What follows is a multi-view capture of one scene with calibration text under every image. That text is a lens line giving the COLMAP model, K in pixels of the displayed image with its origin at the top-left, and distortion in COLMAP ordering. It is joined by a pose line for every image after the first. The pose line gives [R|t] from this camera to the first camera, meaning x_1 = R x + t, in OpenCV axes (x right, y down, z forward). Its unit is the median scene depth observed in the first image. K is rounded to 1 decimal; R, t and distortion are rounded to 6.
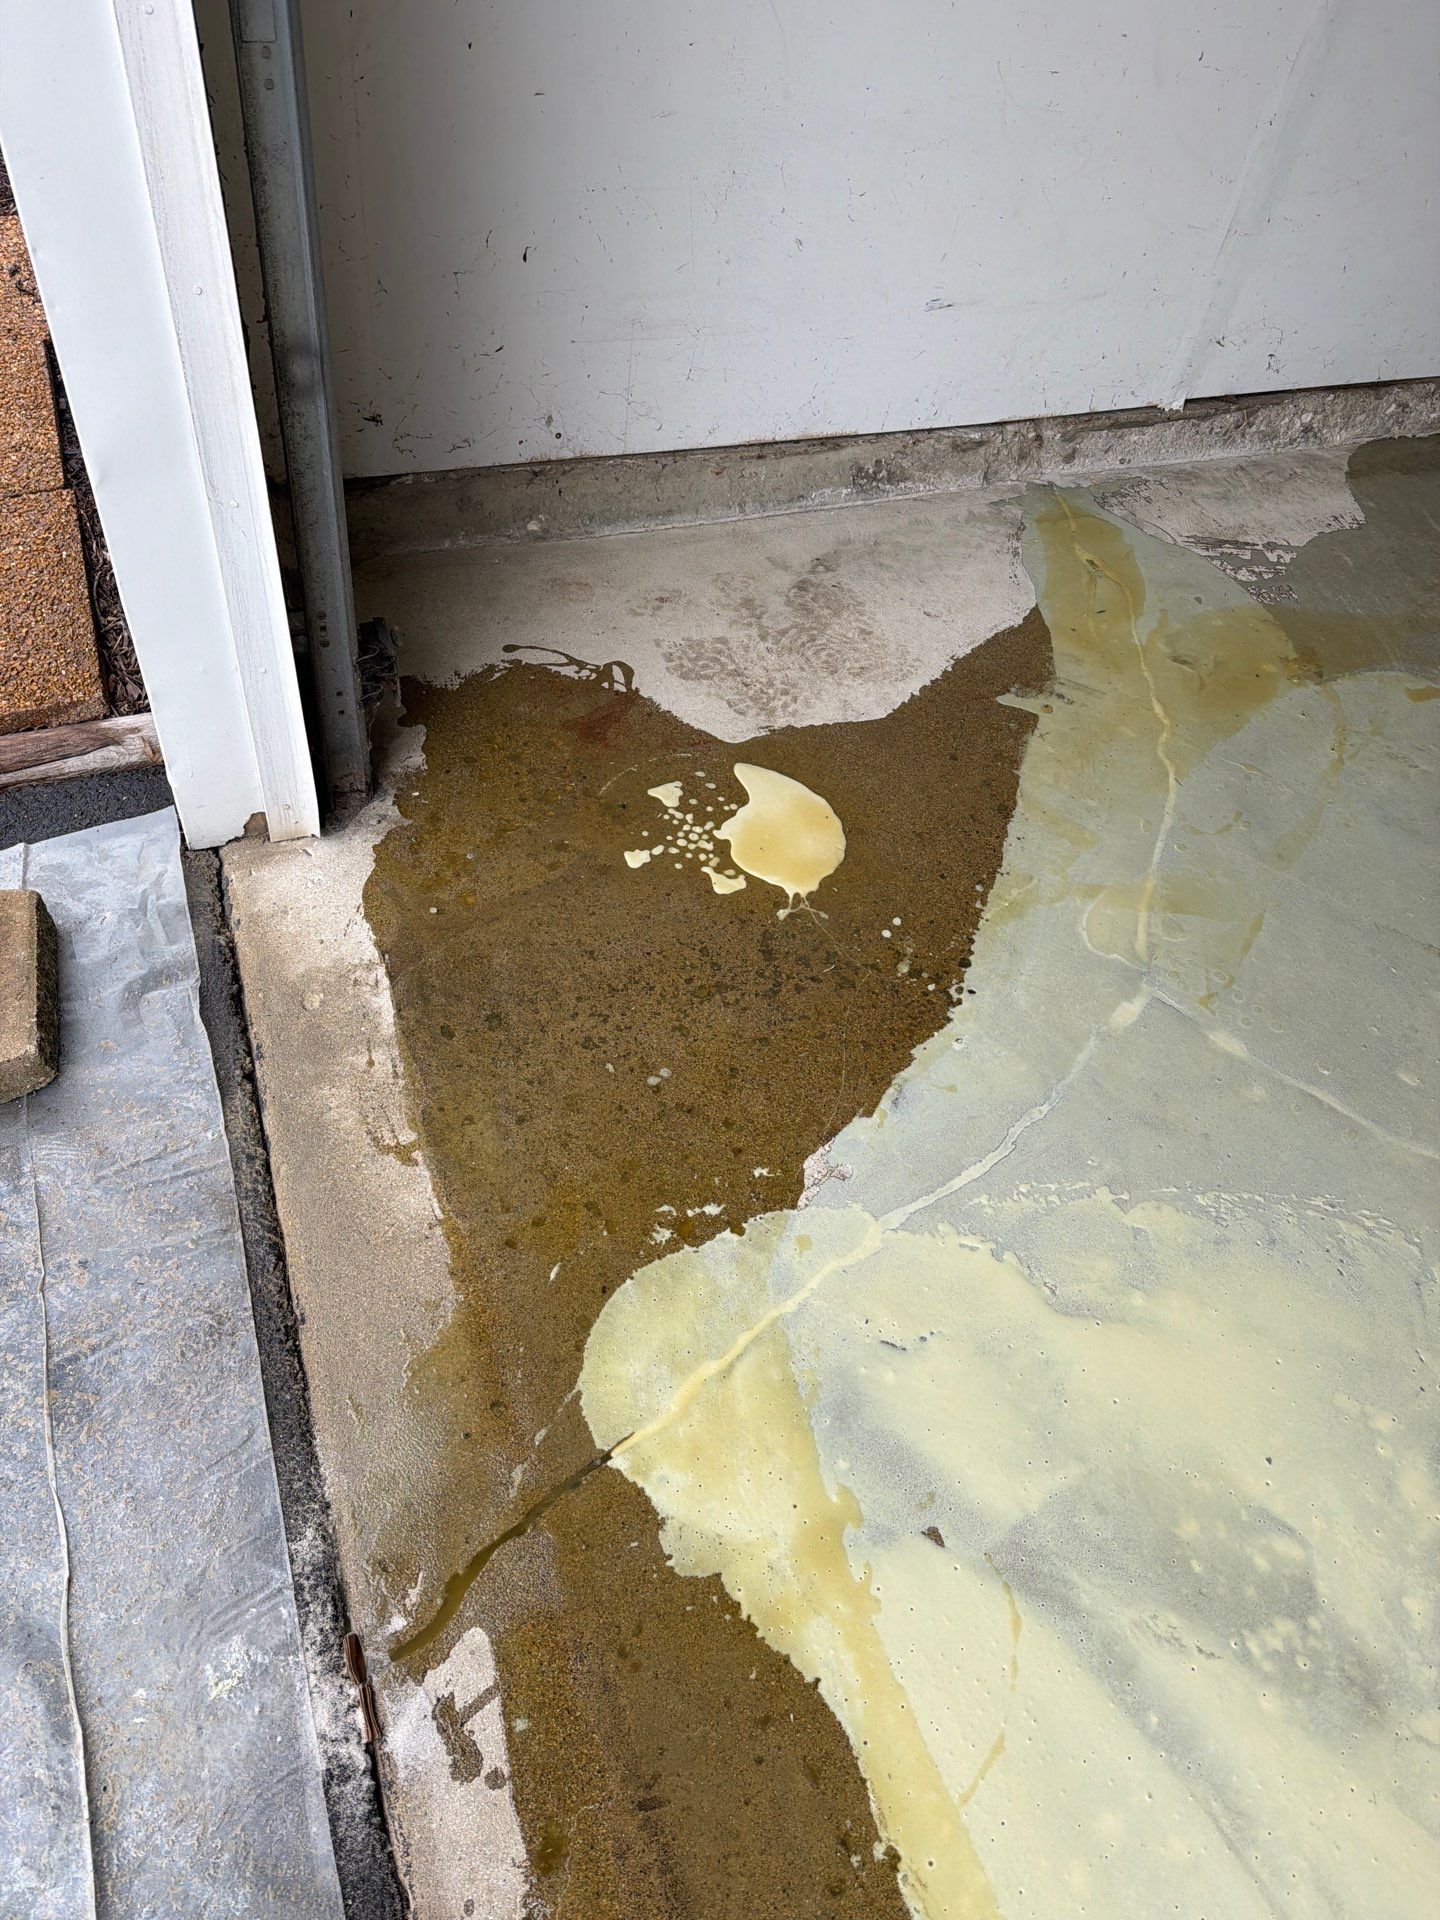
lens RADIAL K [[1307.5, 0, 720.0], [0, 1307.5, 960.0], [0, 0, 1]] dist [0.137374, -0.213231]
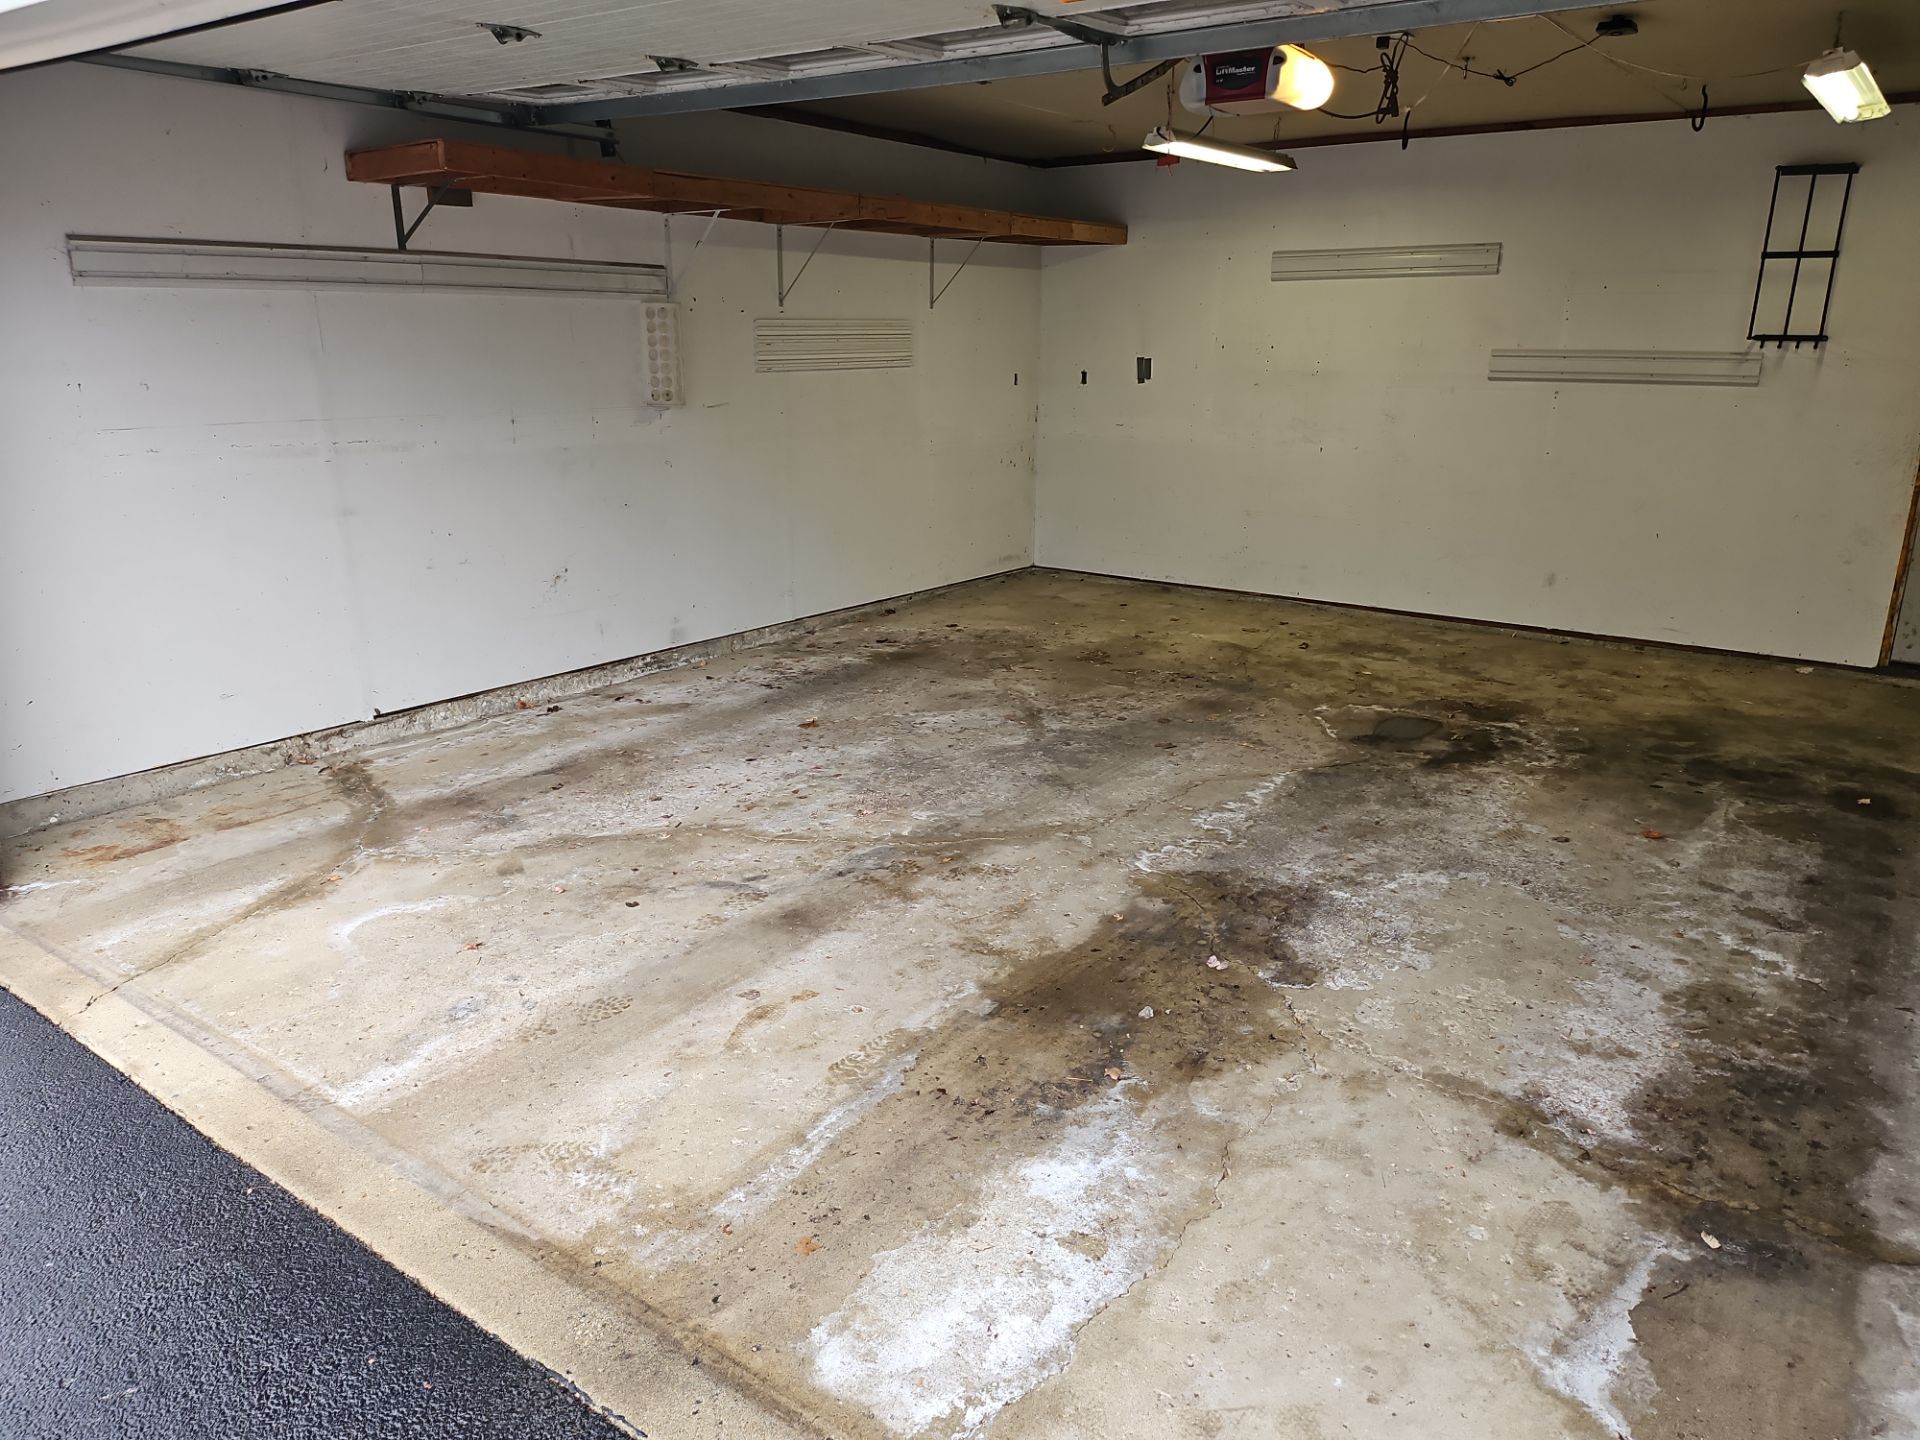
lens RADIAL K [[1336.7, 0, 962.7], [0, 1336.7, 732.2], [0, 0, 1]] dist [0.069669, -0.078294]
pose [[0.828765, -0.269693, 0.490321, 0.054748], [0.495094, 0.761774, -0.417830, 1.512746], [-0.260828, 0.589038, 0.764855, -1.447705]]
